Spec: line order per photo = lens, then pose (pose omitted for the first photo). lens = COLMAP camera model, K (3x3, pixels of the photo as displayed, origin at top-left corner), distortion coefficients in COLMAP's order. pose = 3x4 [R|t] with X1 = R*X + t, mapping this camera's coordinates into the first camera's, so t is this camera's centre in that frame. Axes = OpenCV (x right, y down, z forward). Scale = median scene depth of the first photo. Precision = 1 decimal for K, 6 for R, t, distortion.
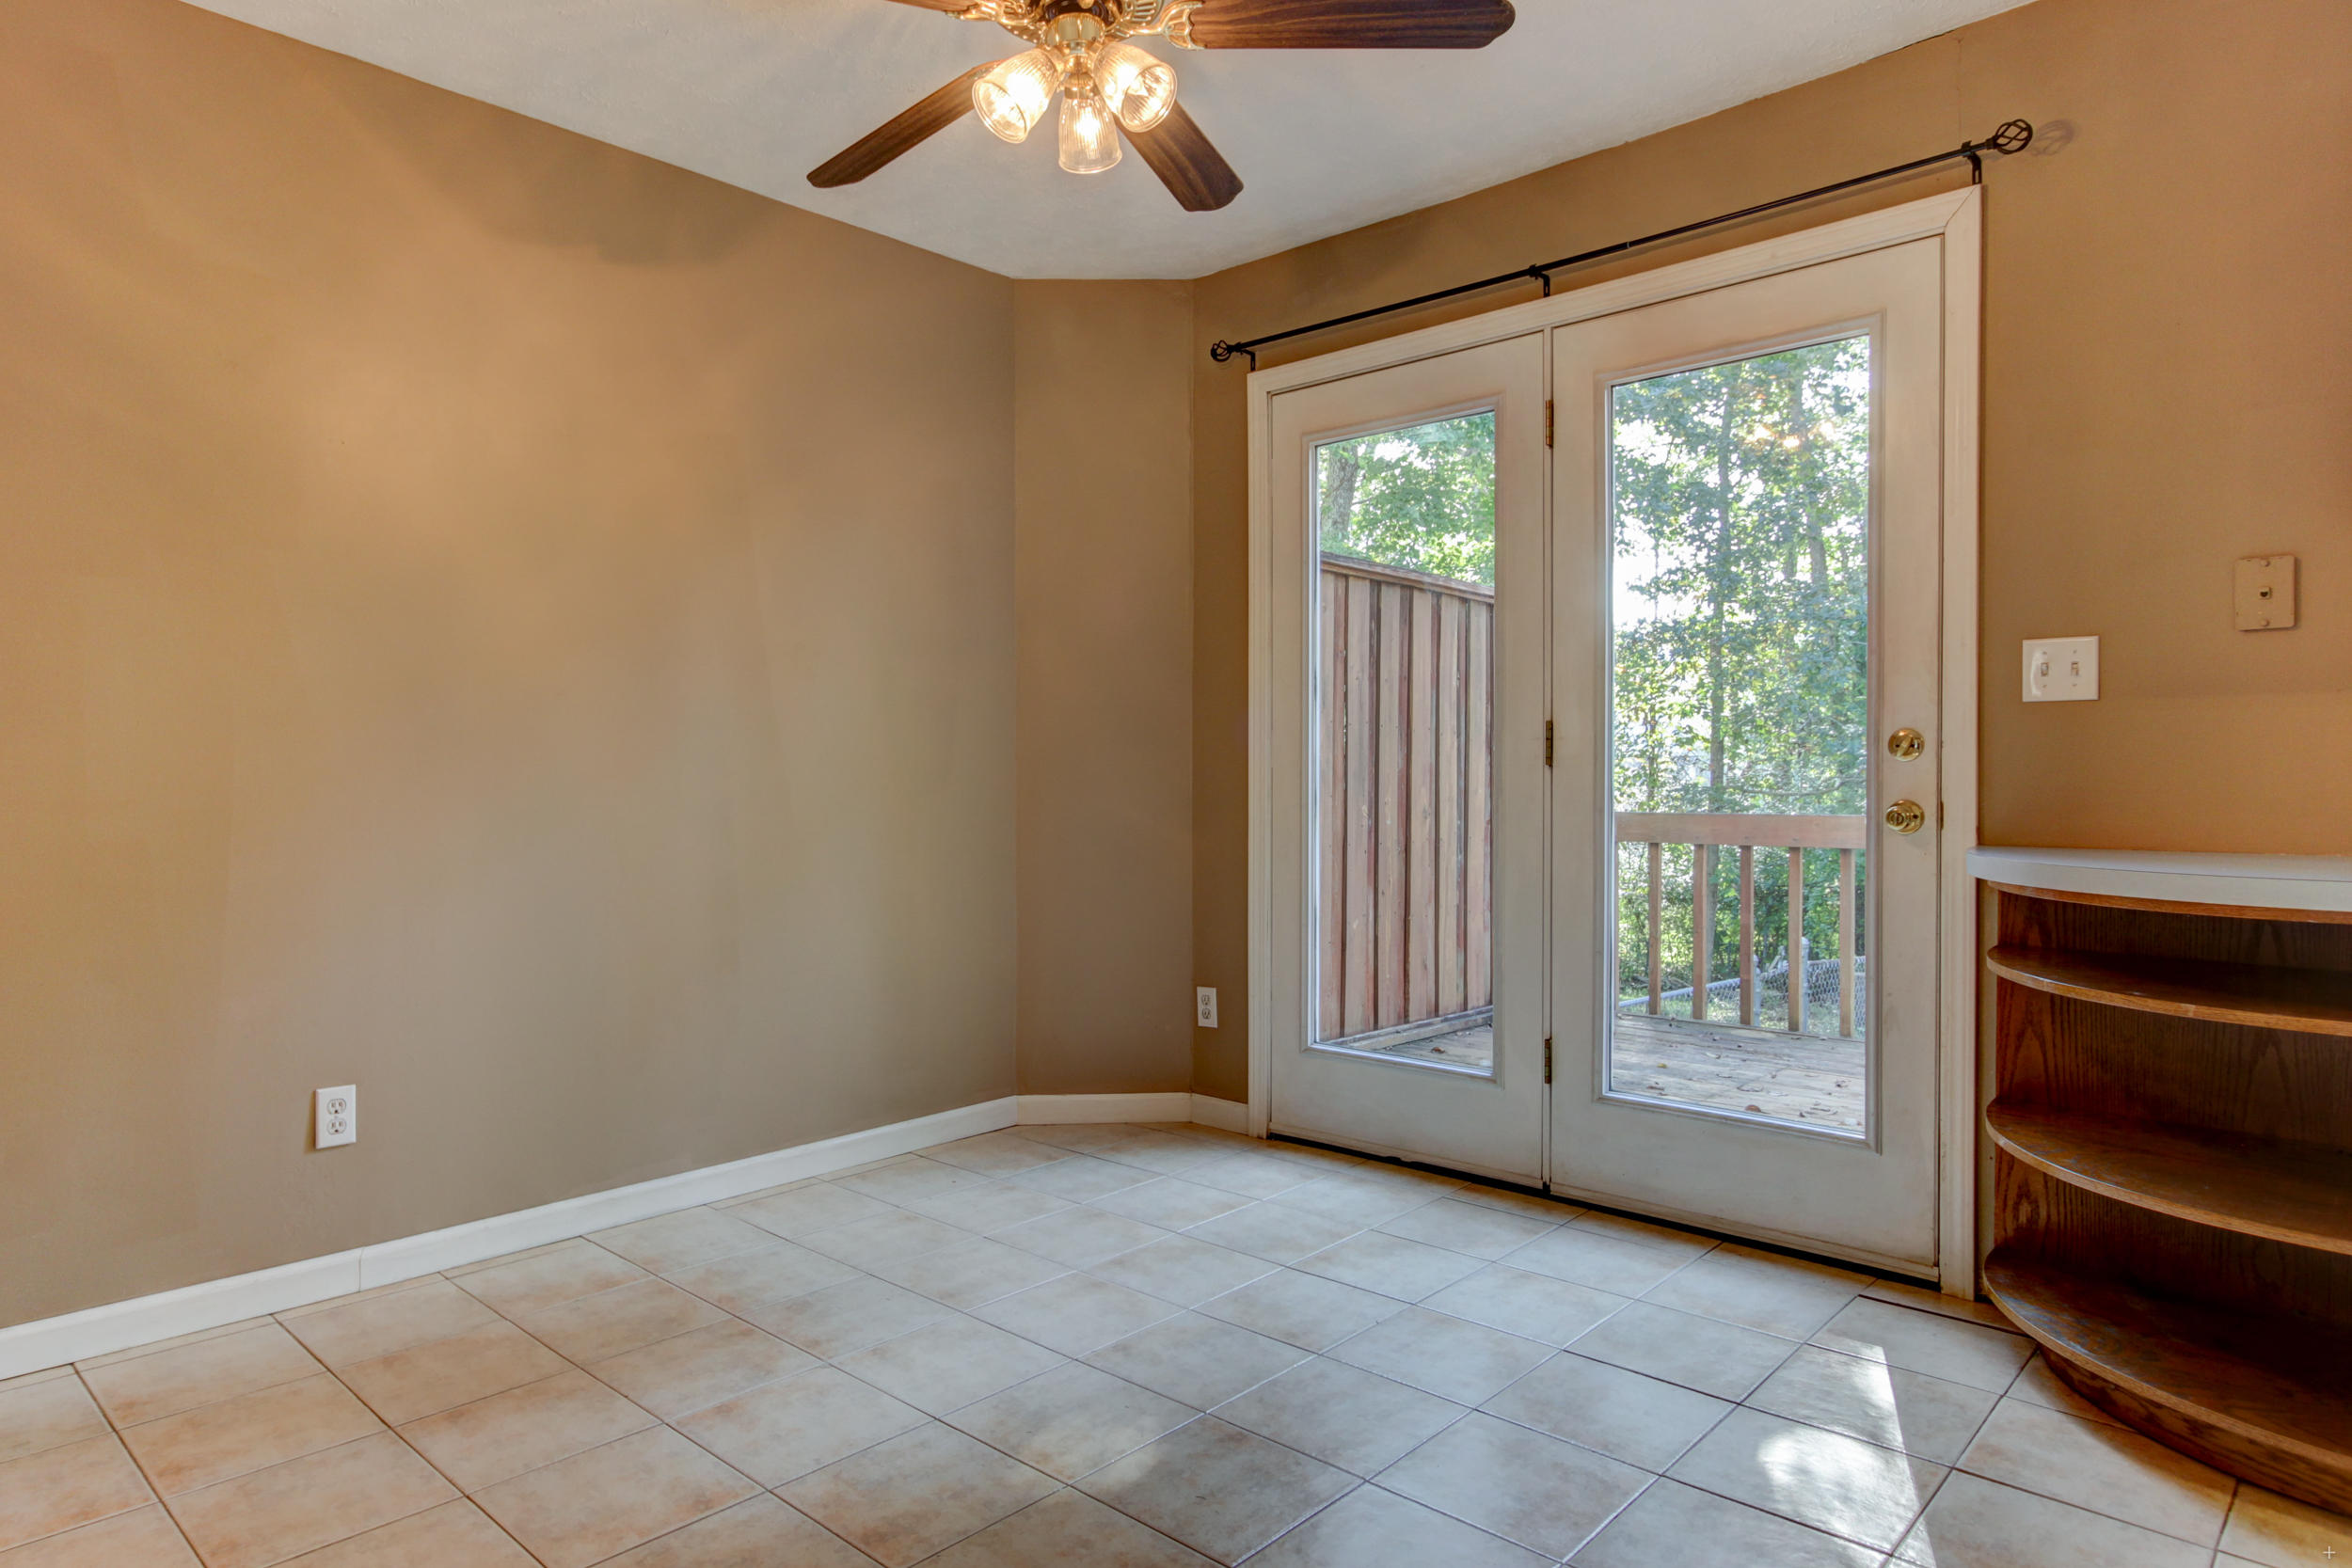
lens RADIAL K [[1403.4, 0, 1168.5], [0, 1403.4, 788.8], [0, 0, 1]] dist [-0.000408, -0.000003]
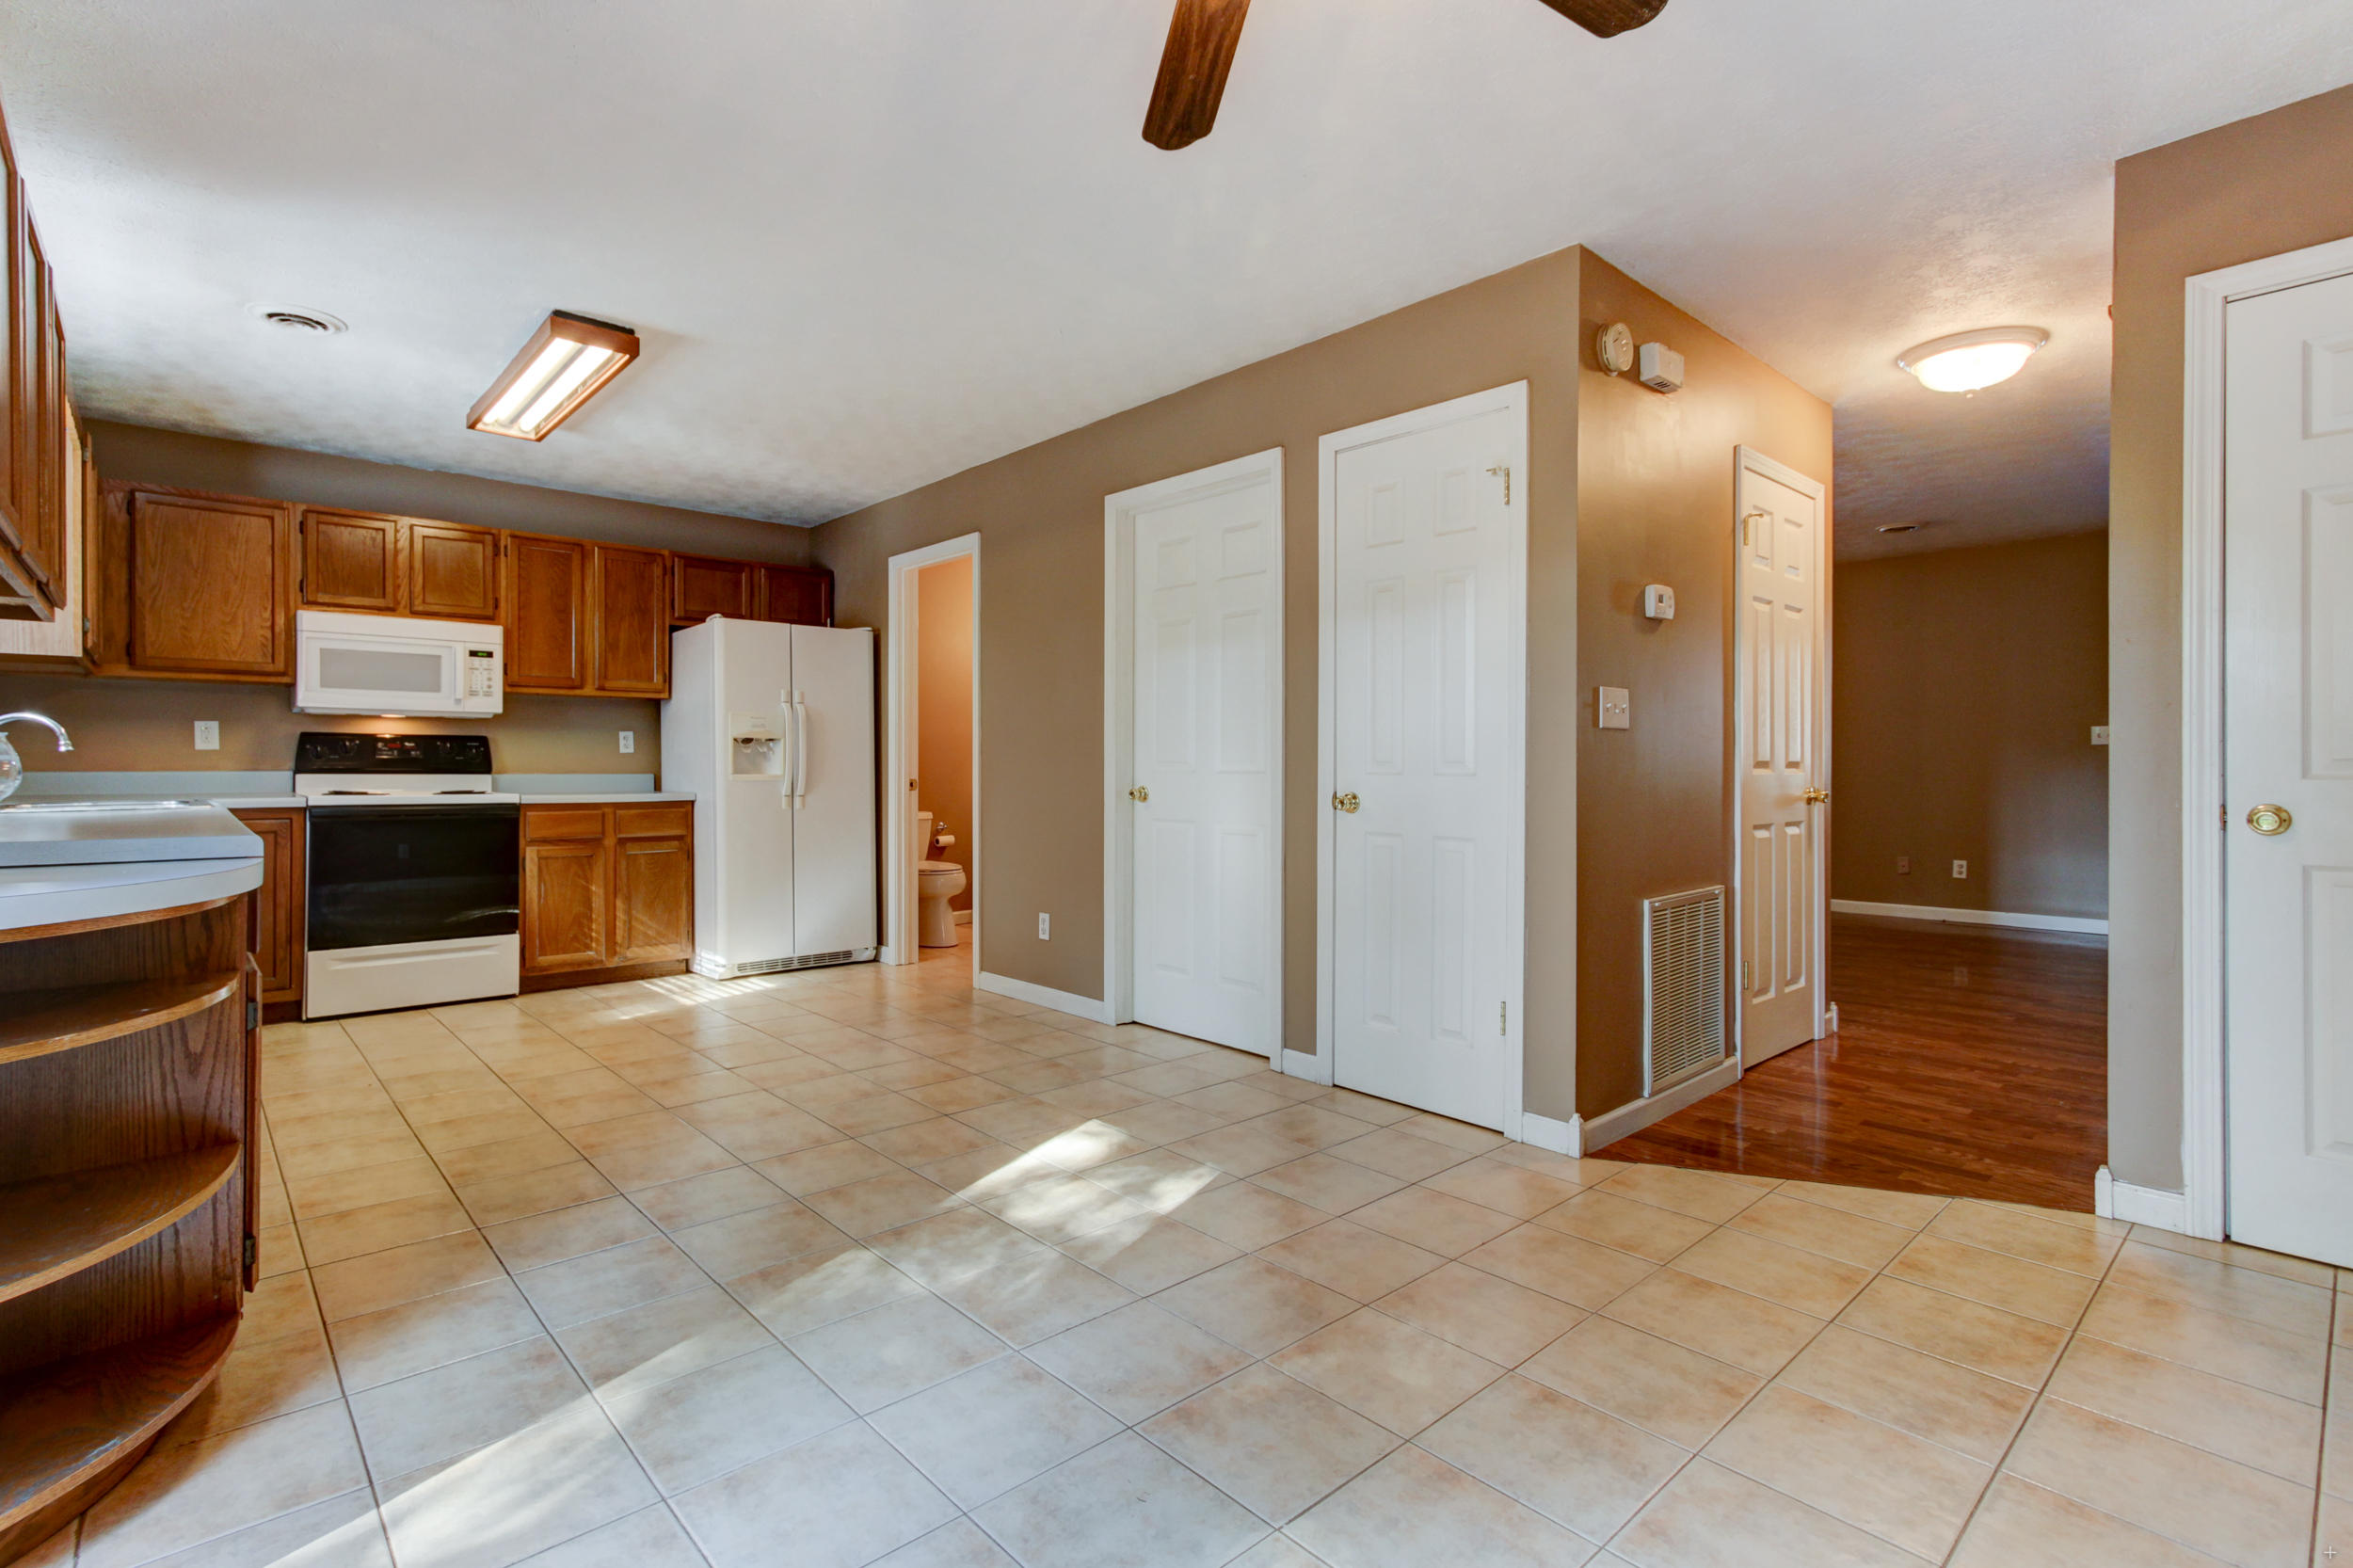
lens RADIAL K [[1072.3, 0, 1112.5], [0, 1072.3, 761.6], [0, 0, 1]] dist [0.002414, 0.002285]
pose [[-0.994878, 0.000539, 0.101084, -0.024043], [0.000921, 0.999993, 0.003732, -0.020716], [-0.101081, 0.003806, -0.994871, 1.295330]]
